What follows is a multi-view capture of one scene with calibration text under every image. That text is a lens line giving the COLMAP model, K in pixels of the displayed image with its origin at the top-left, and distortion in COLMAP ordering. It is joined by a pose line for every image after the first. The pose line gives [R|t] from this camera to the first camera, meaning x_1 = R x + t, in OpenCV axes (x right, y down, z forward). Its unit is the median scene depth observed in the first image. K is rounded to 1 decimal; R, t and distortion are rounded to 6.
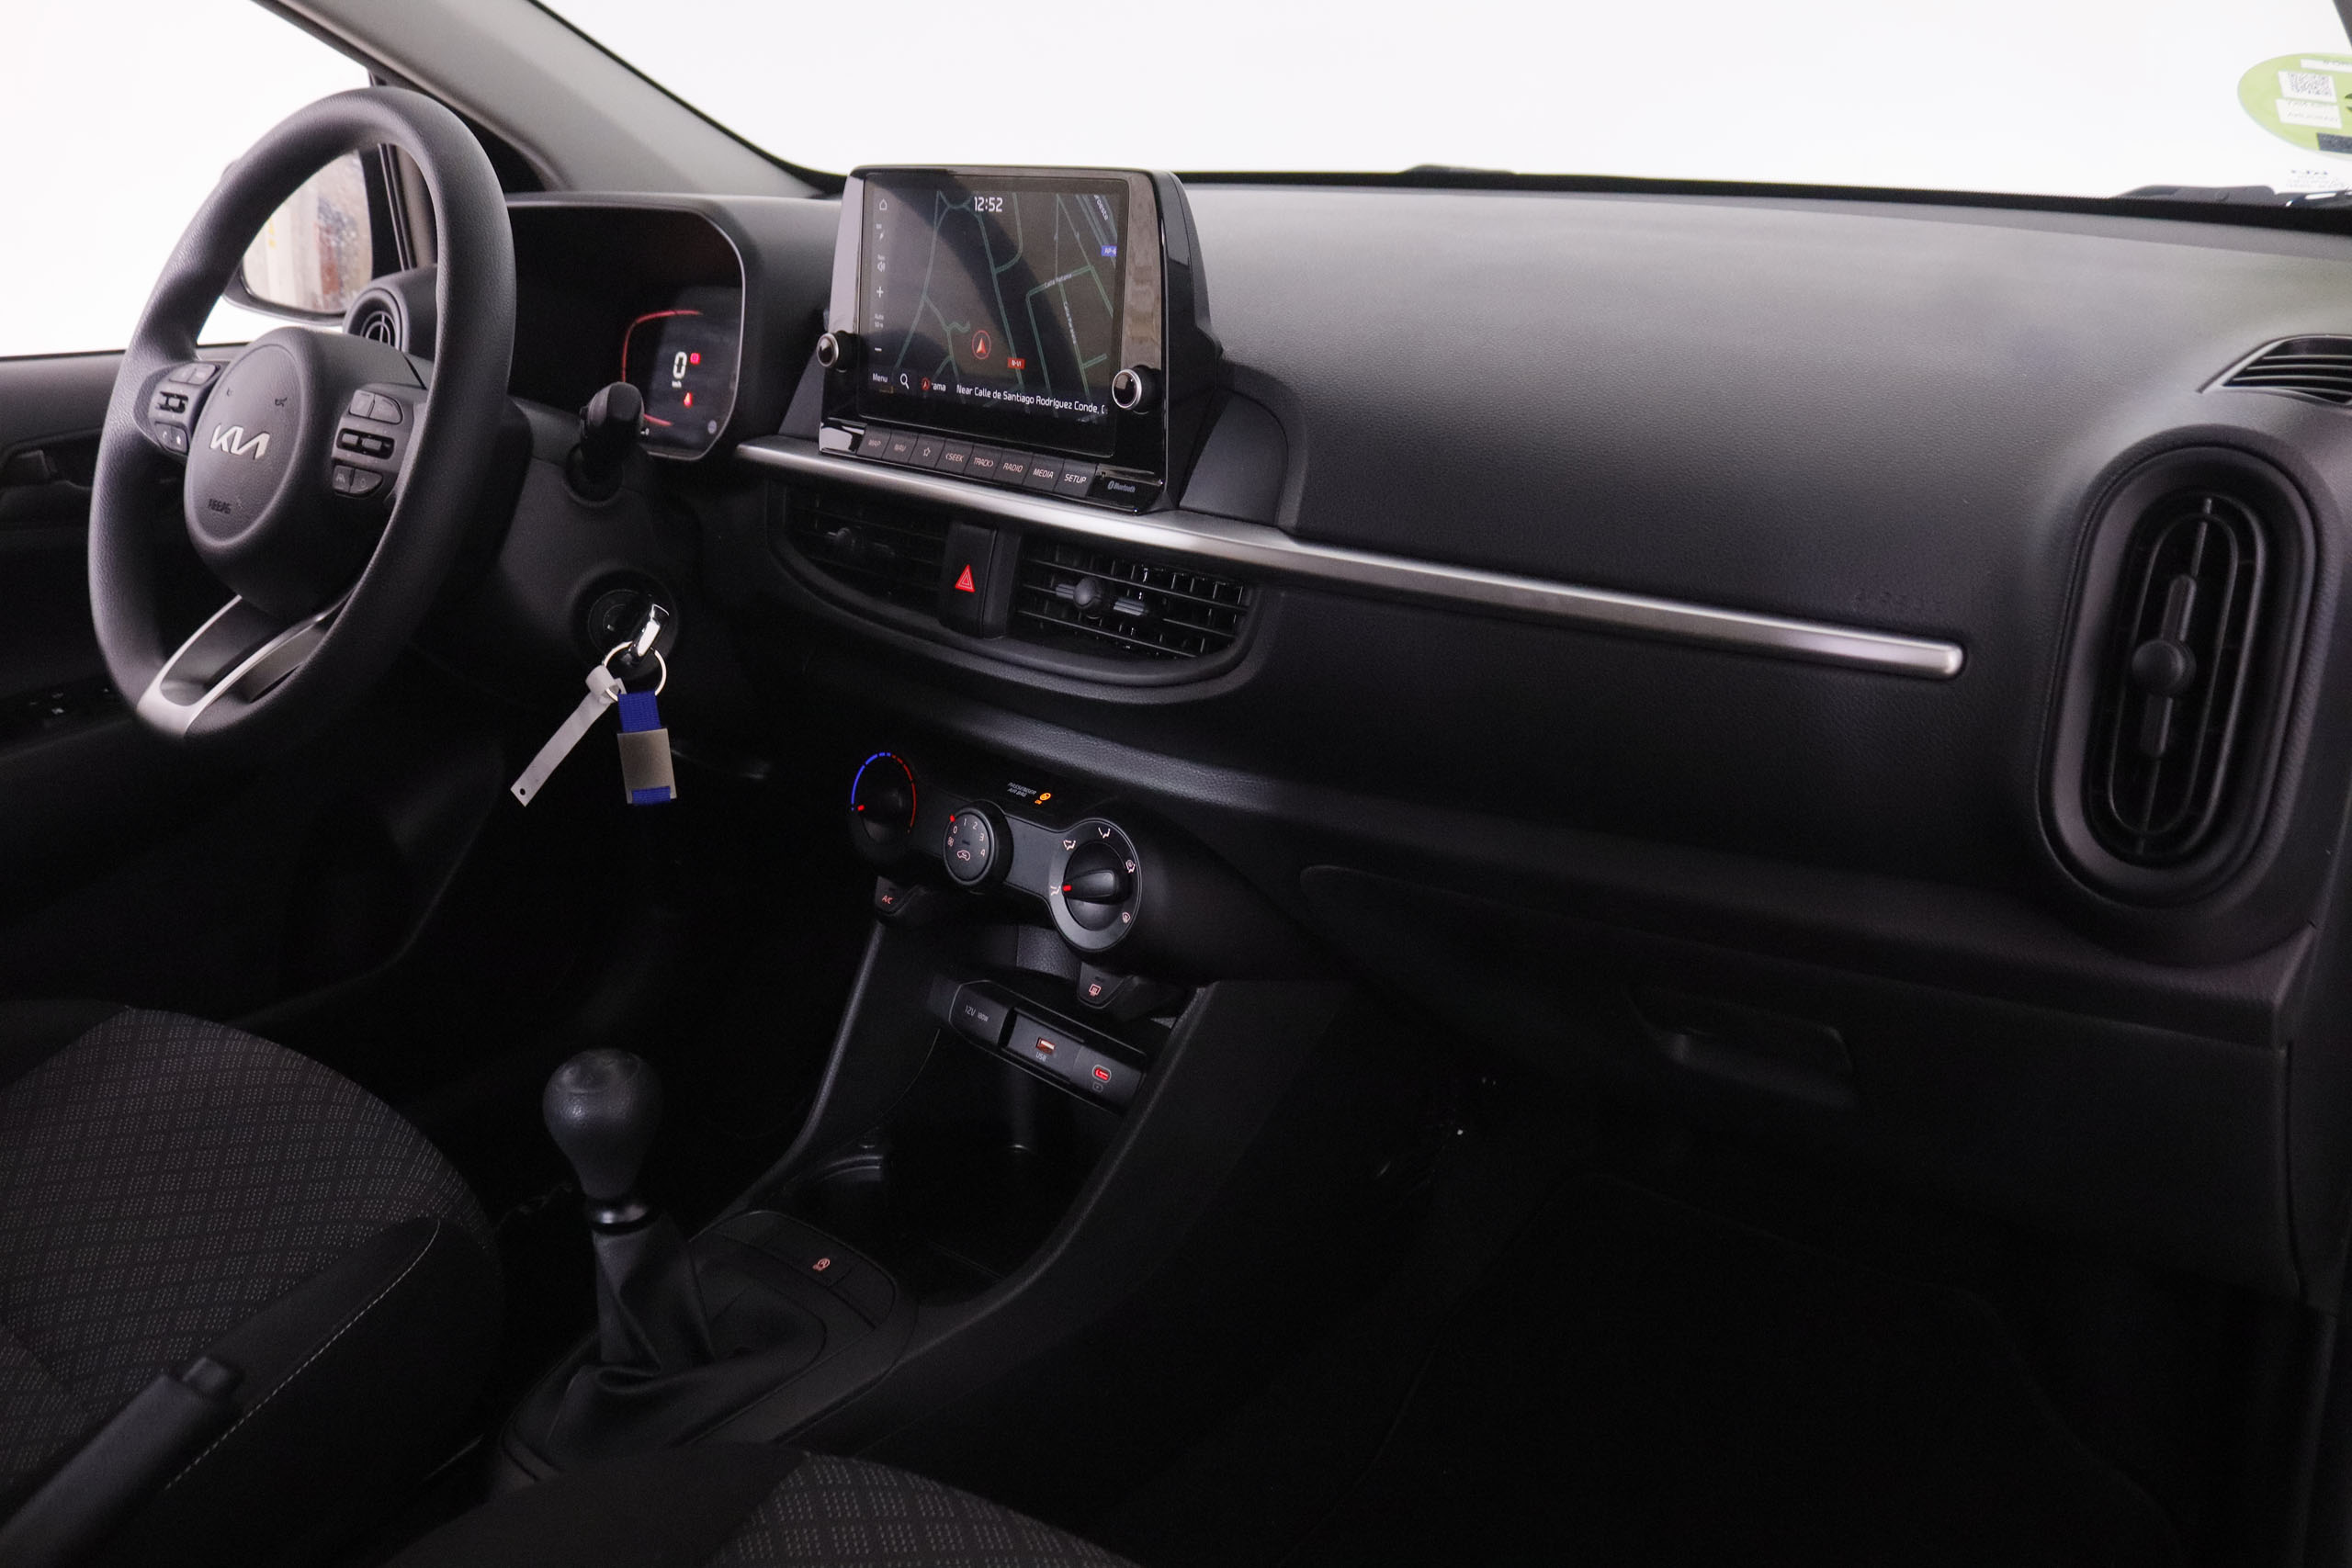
lens RADIAL K [[1924.6, 0, 1160.9], [0, 1924.6, 777.1], [0, 0, 1]] dist [-0.138238, 0.070483]
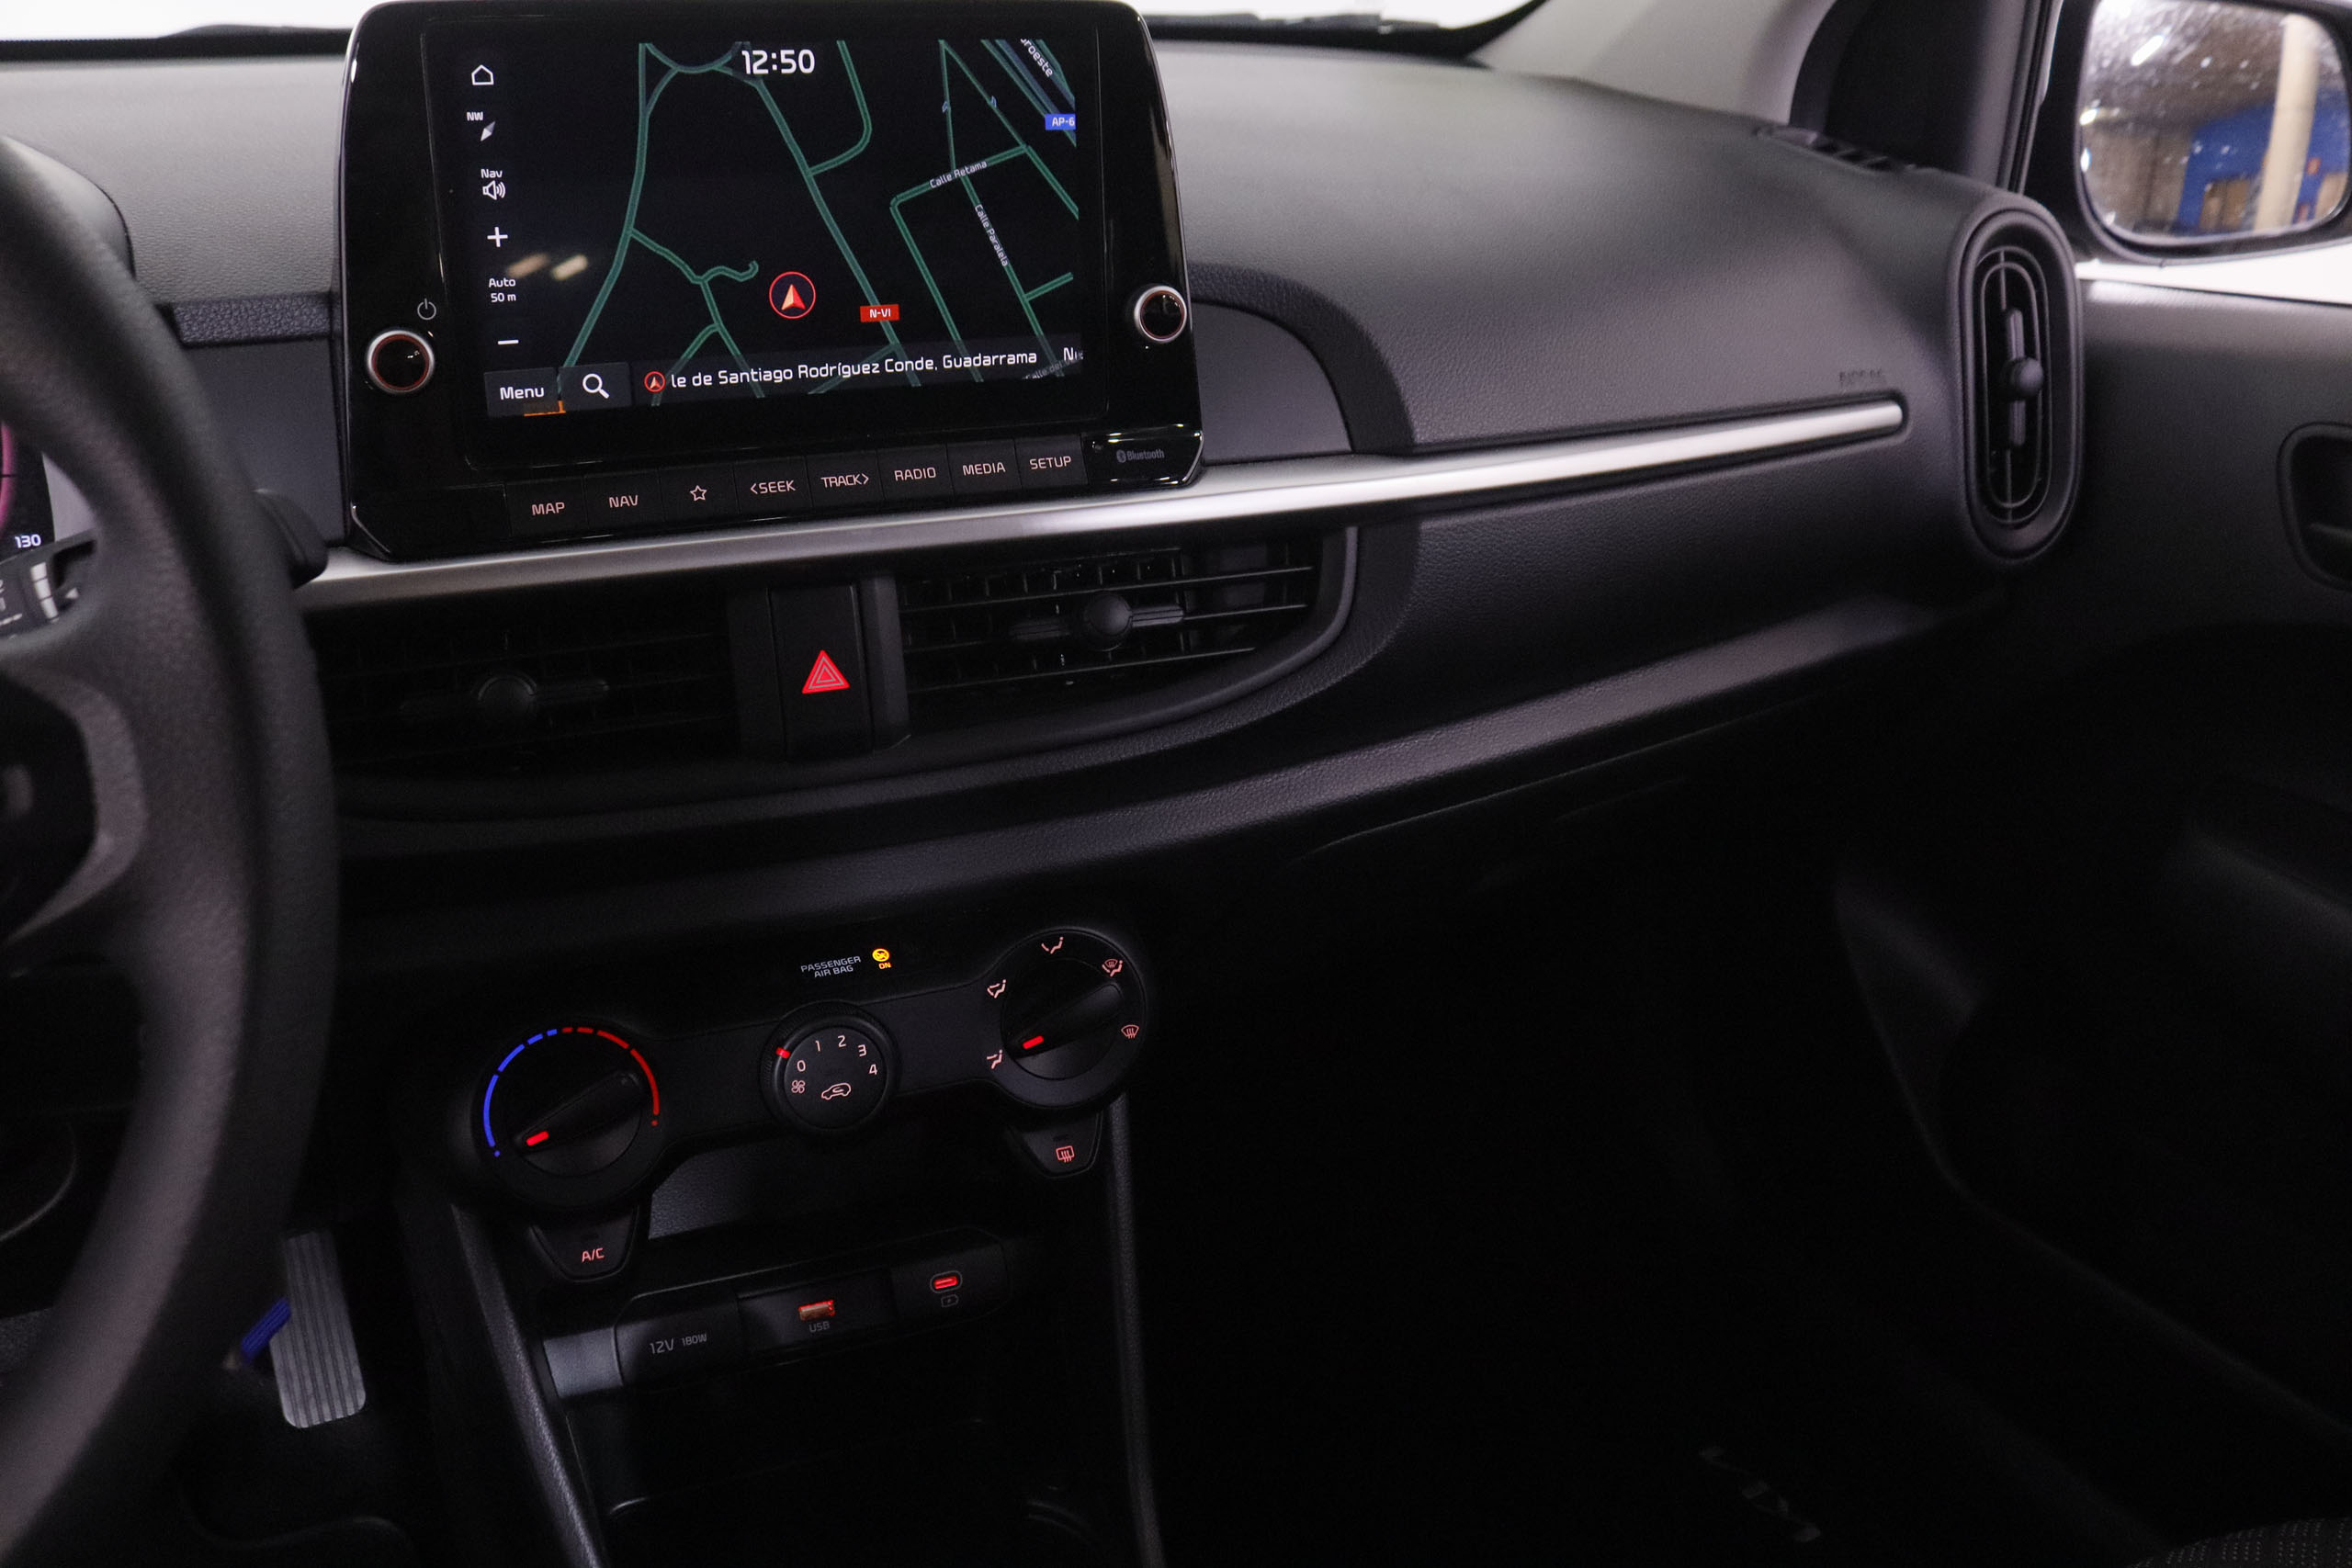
lens RADIAL K [[1924.6, 0, 1161.4], [0, 1924.6, 787.8], [0, 0, 1]] dist [-0.138238, 0.070483]
pose [[0.362864, -0.349080, 0.863987, -0.640856], [0.287065, 0.923965, 0.252749, -0.203377], [-0.886523, 0.156307, 0.435483, 0.665394]]
